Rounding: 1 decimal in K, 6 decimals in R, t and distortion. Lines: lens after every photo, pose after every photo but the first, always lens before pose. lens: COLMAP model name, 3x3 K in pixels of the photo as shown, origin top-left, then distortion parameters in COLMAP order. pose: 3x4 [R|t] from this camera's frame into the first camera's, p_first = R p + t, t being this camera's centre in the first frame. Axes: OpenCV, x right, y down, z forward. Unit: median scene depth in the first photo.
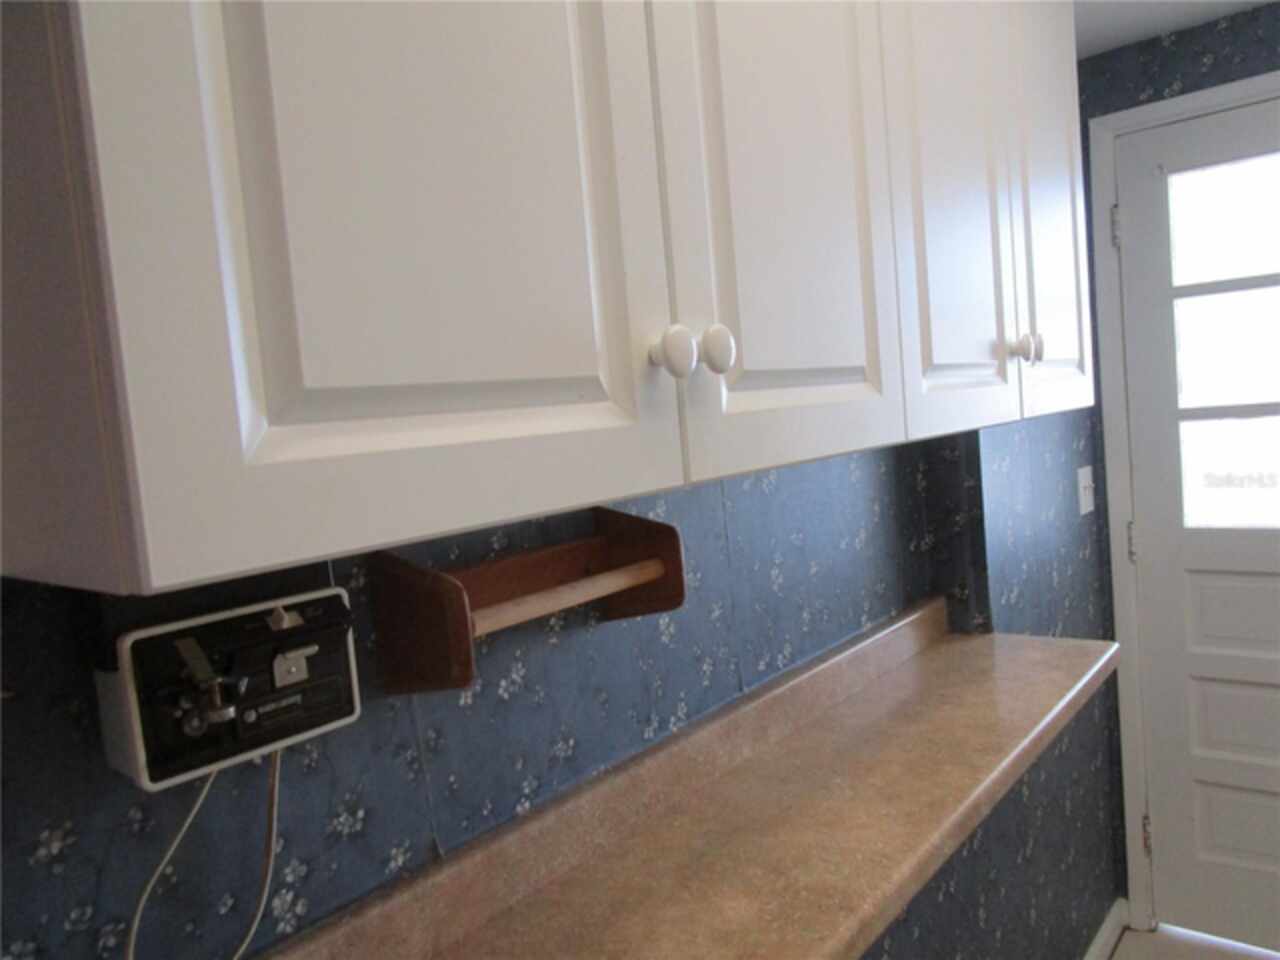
lens RADIAL K [[939.7, 0, 640.4], [0, 939.7, 480.2], [0, 0, 1]] dist [0.061756, 0.002535]
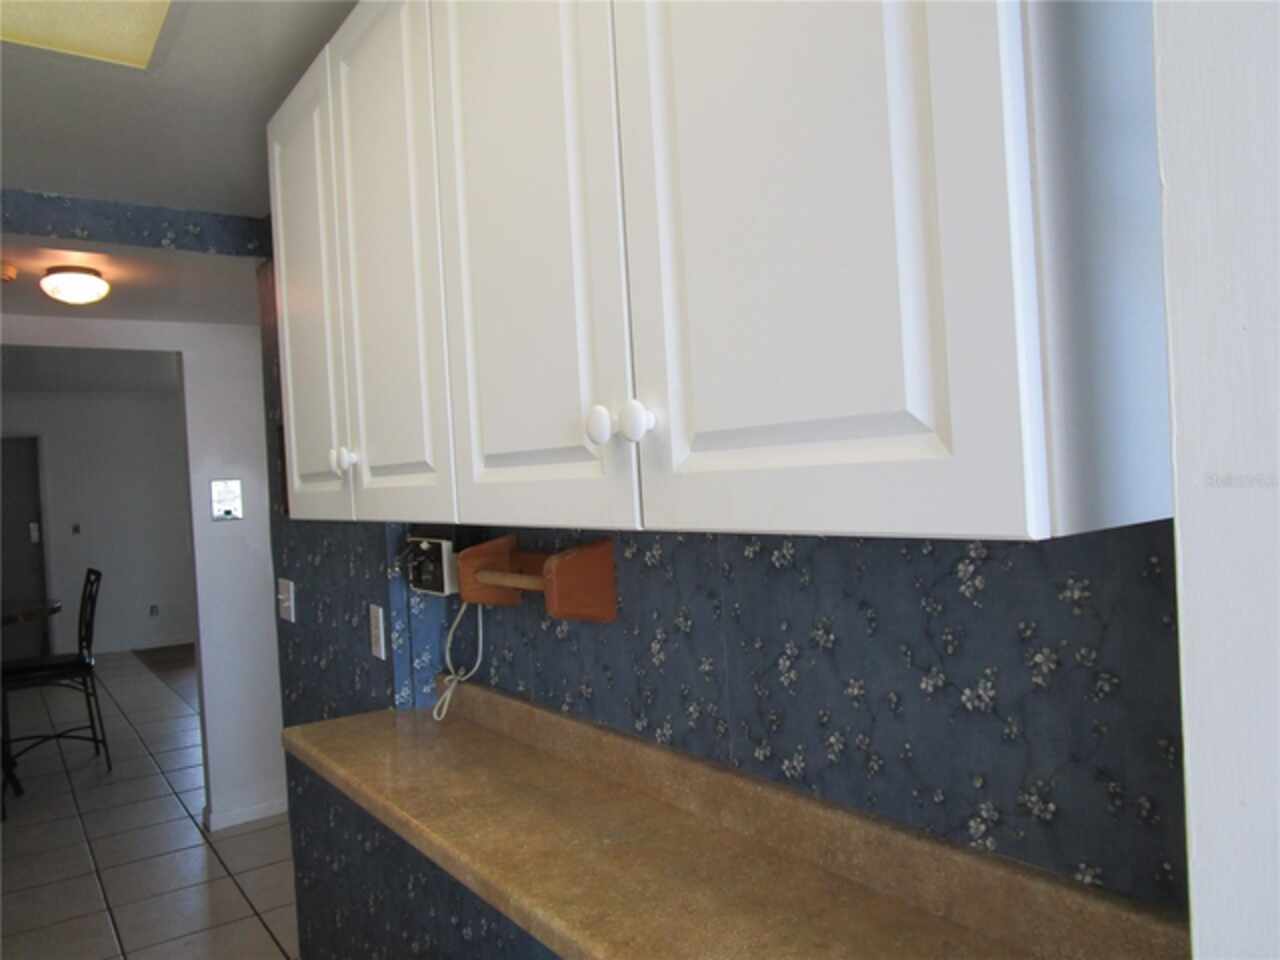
lens RADIAL K [[898.7, 0, 641.4], [0, 898.7, 465.7], [0, 0, 1]] dist [-0.045028, 0.000599]
pose [[-0.230351, 0.103564, -0.967581, 1.106813], [0.013834, 0.994569, 0.103160, -0.192385], [0.973009, 0.010377, -0.230533, 1.265986]]
